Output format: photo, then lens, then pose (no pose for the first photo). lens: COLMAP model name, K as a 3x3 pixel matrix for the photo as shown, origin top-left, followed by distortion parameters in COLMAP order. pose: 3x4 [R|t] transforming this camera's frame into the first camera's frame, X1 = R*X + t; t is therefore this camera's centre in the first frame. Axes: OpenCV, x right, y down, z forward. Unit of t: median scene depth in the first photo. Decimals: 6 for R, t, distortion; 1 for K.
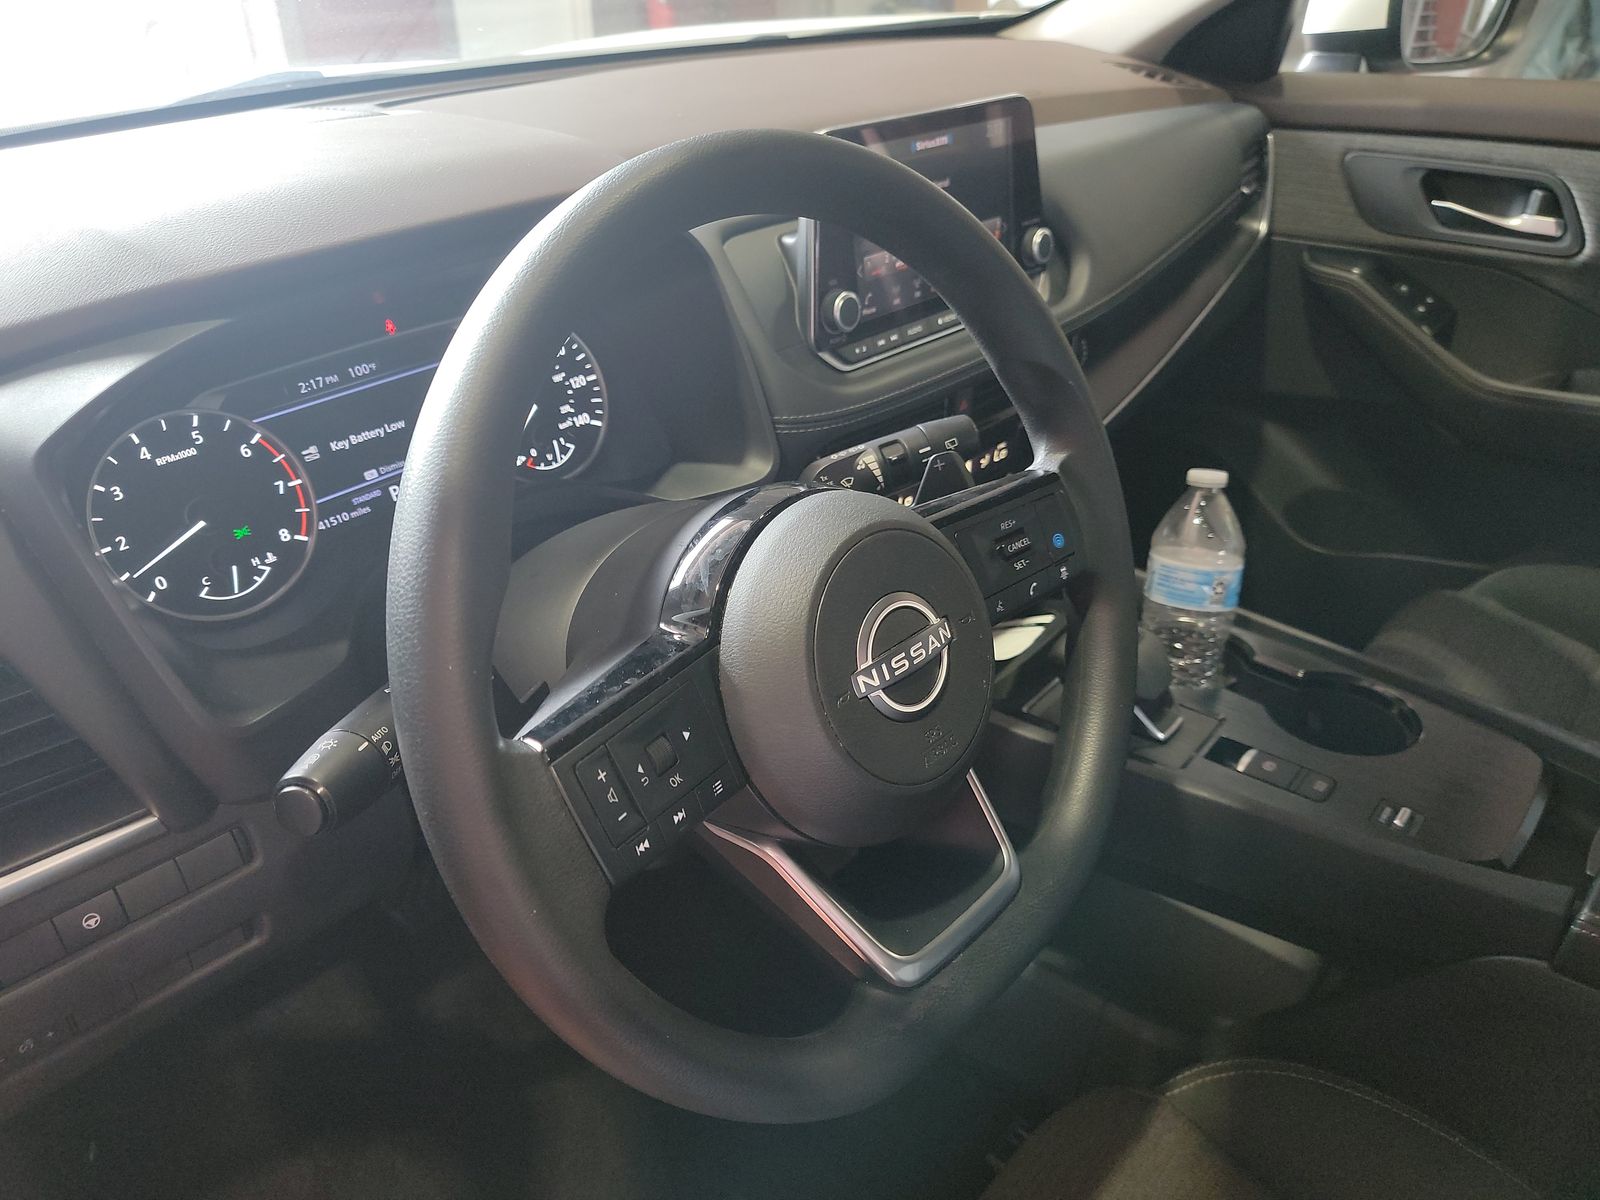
lens RADIAL K [[1147.9, 0, 783.4], [0, 1147.9, 605.1], [0, 0, 1]] dist [0.040151, -0.038306]
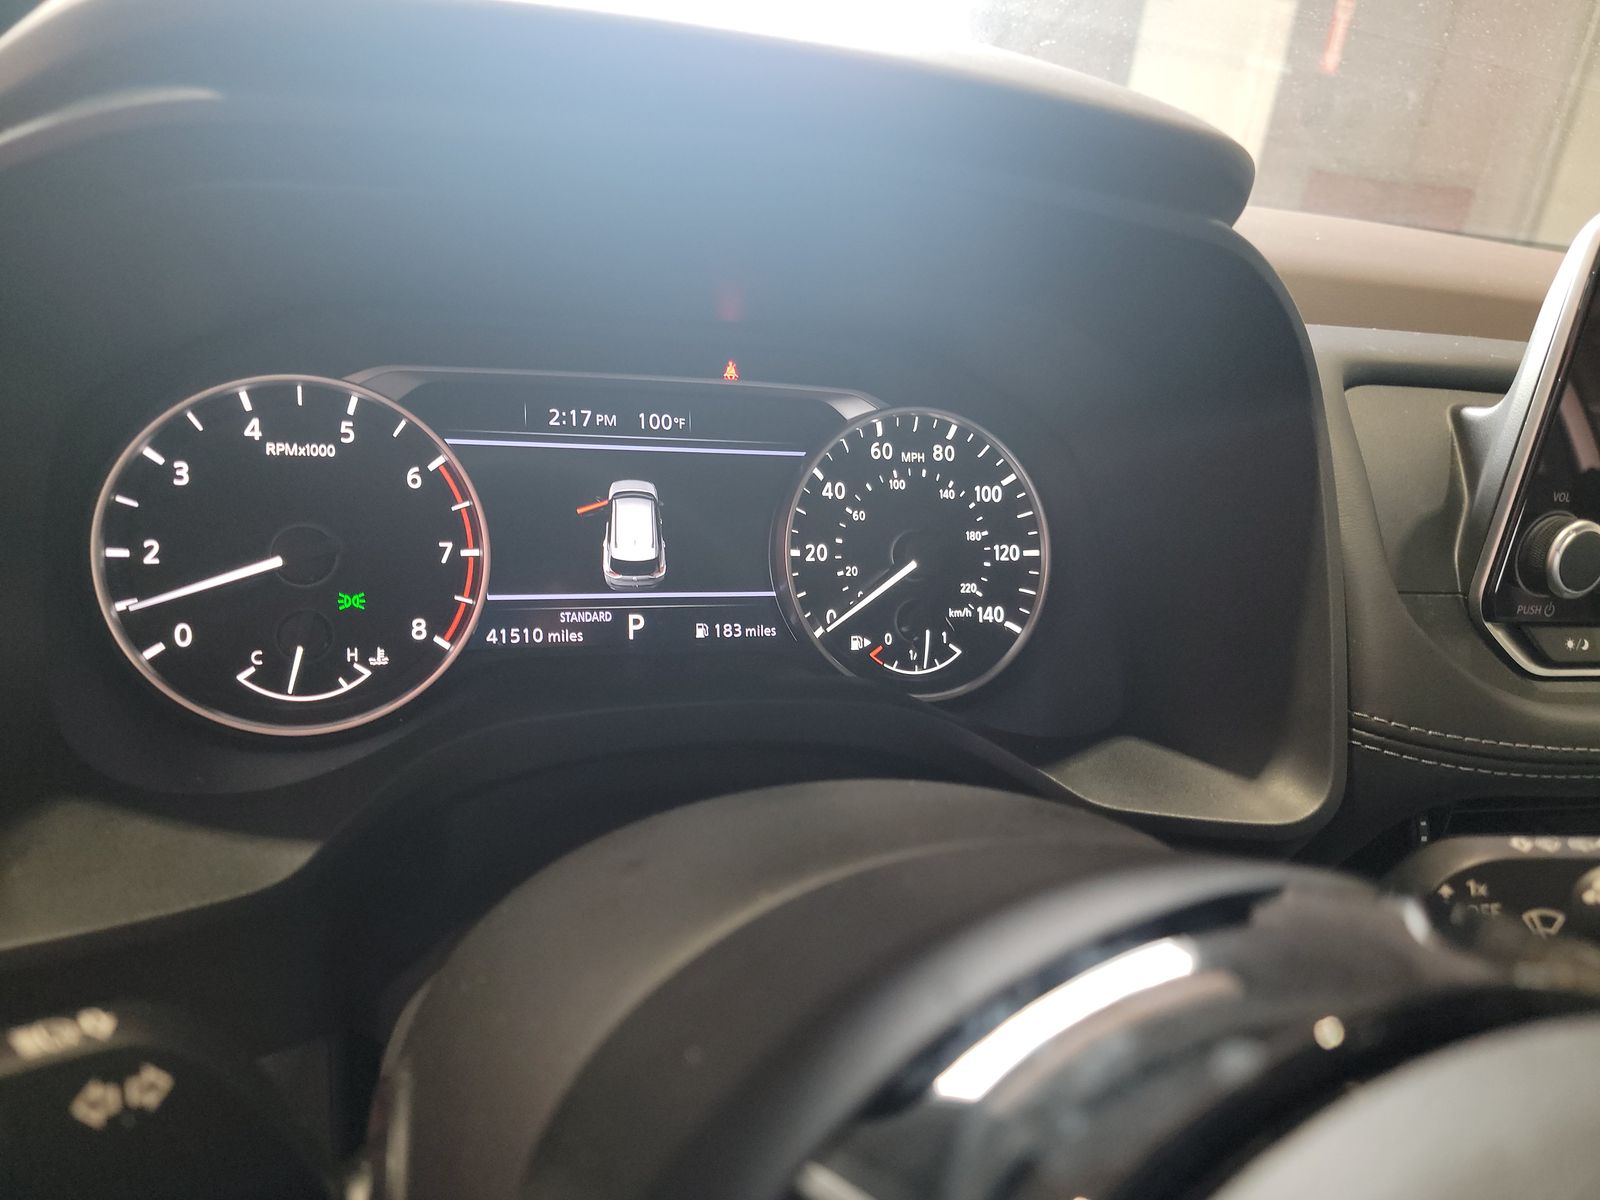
lens RADIAL K [[1147.9, 0, 795.4], [0, 1147.9, 613.7], [0, 0, 1]] dist [0.040151, -0.038306]
pose [[0.868619, 0.282463, -0.407082, -0.026714], [-0.361228, 0.923360, -0.130081, -0.053990], [0.339140, 0.260040, 0.904081, 0.474167]]
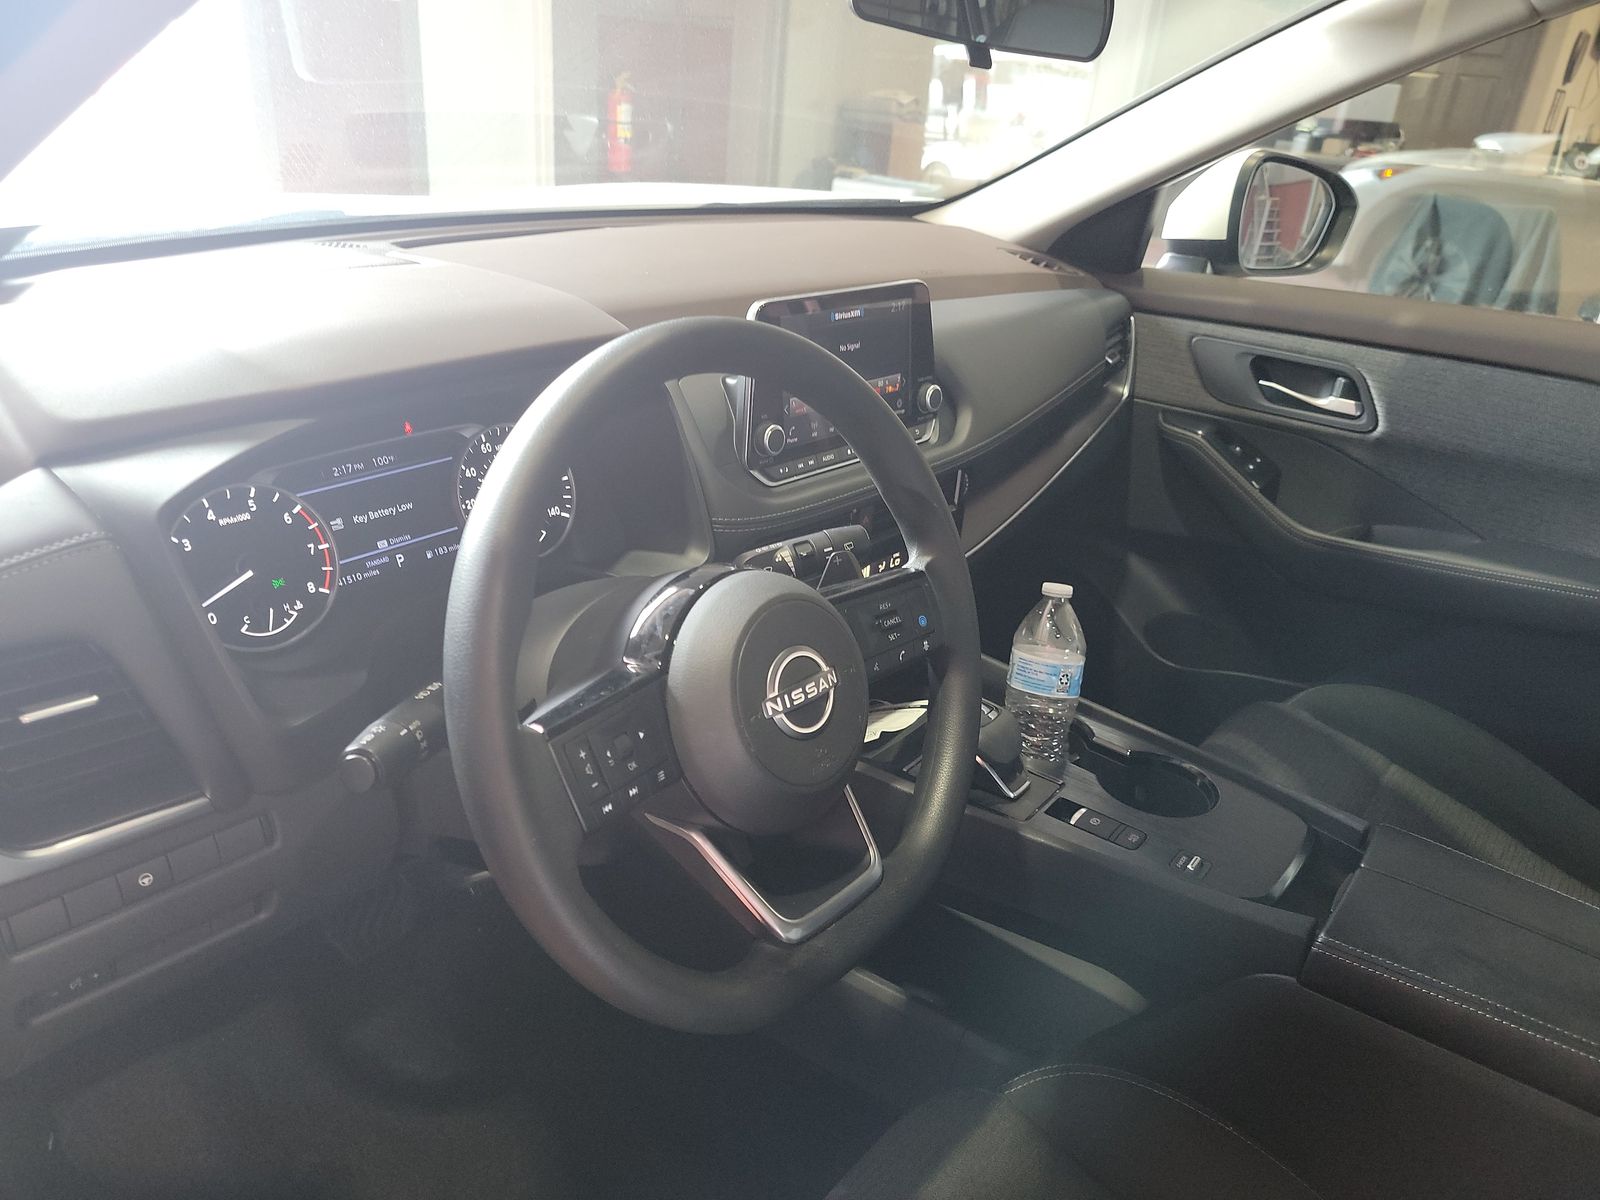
lens RADIAL K [[1147.9, 0, 790.2], [0, 1147.9, 585.3], [0, 0, 1]] dist [0.040151, -0.038306]
pose [[0.995759, 0.057172, 0.072081, -0.009087], [-0.048557, 0.992053, -0.116071, 0.049403], [-0.078145, 0.112078, 0.990622, -0.235898]]
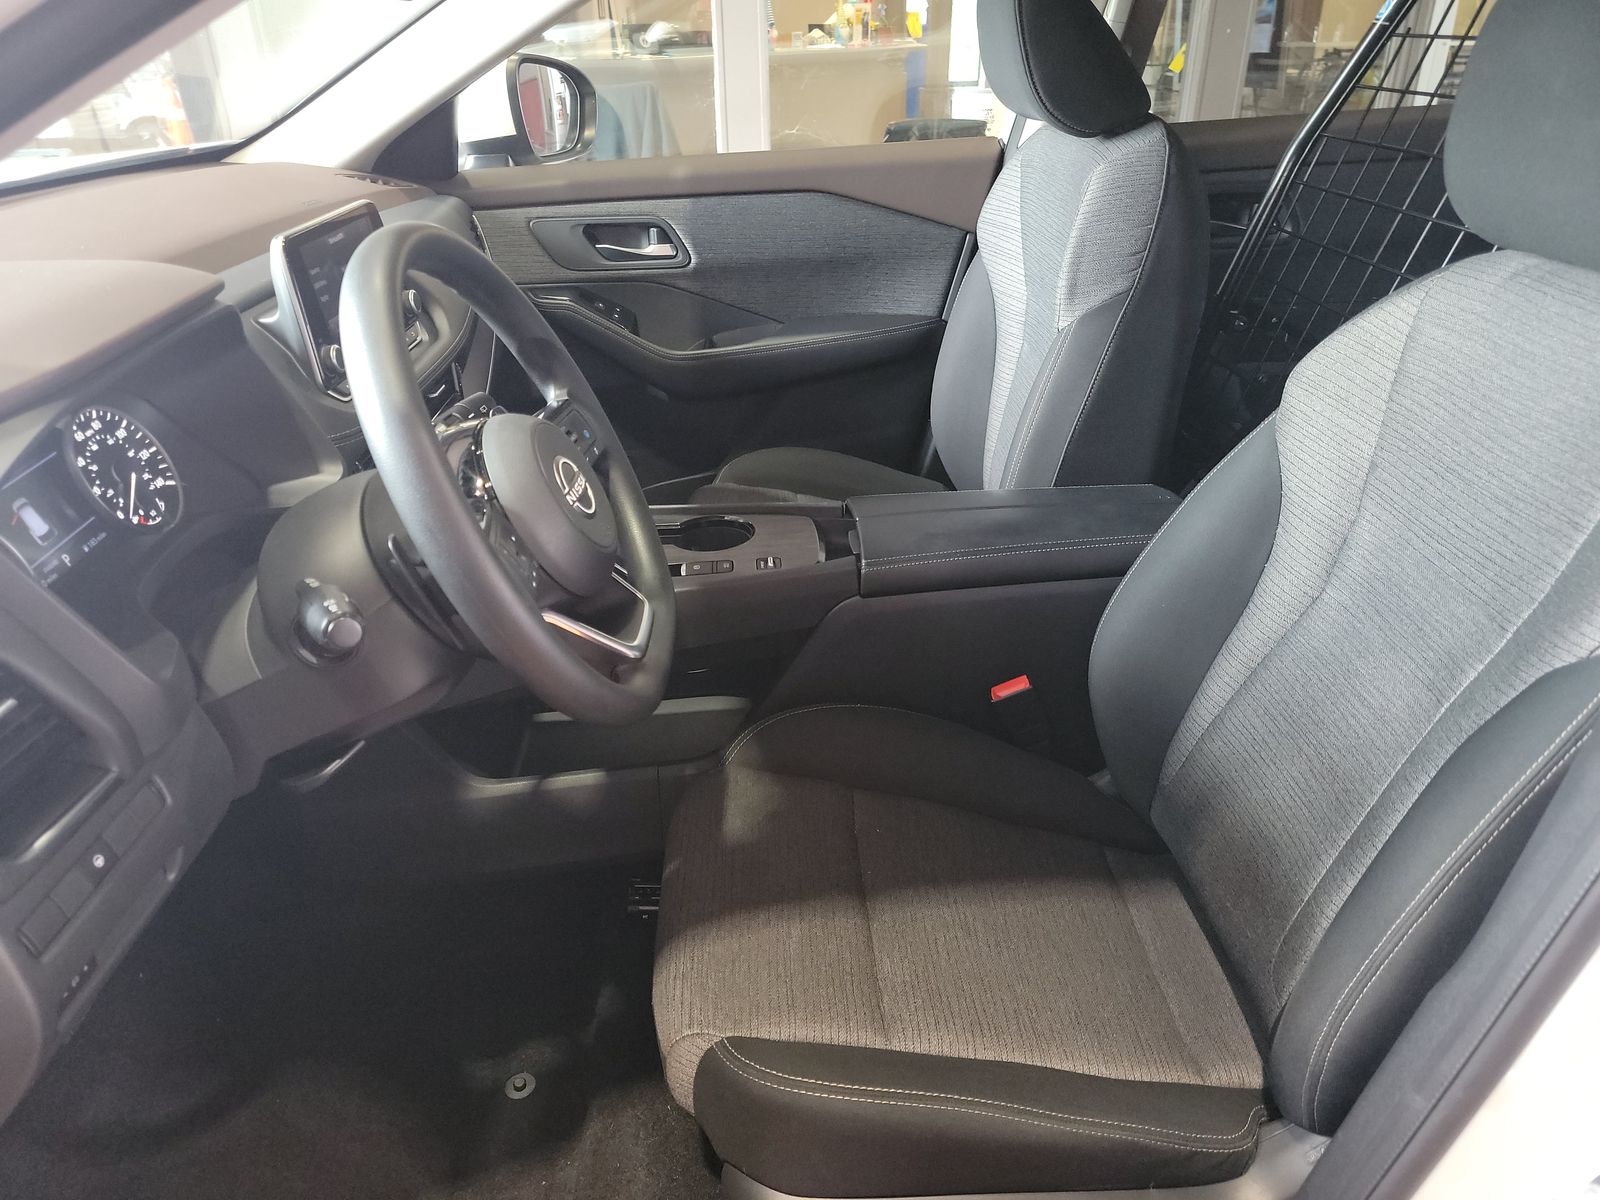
lens RADIAL K [[1147.9, 0, 803.6], [0, 1147.9, 608.2], [0, 0, 1]] dist [0.040151, -0.038306]
pose [[0.720161, -0.325935, 0.612483, -0.520460], [0.368982, 0.927515, 0.059729, 0.158219], [-0.587555, 0.182980, 0.788224, -0.400183]]
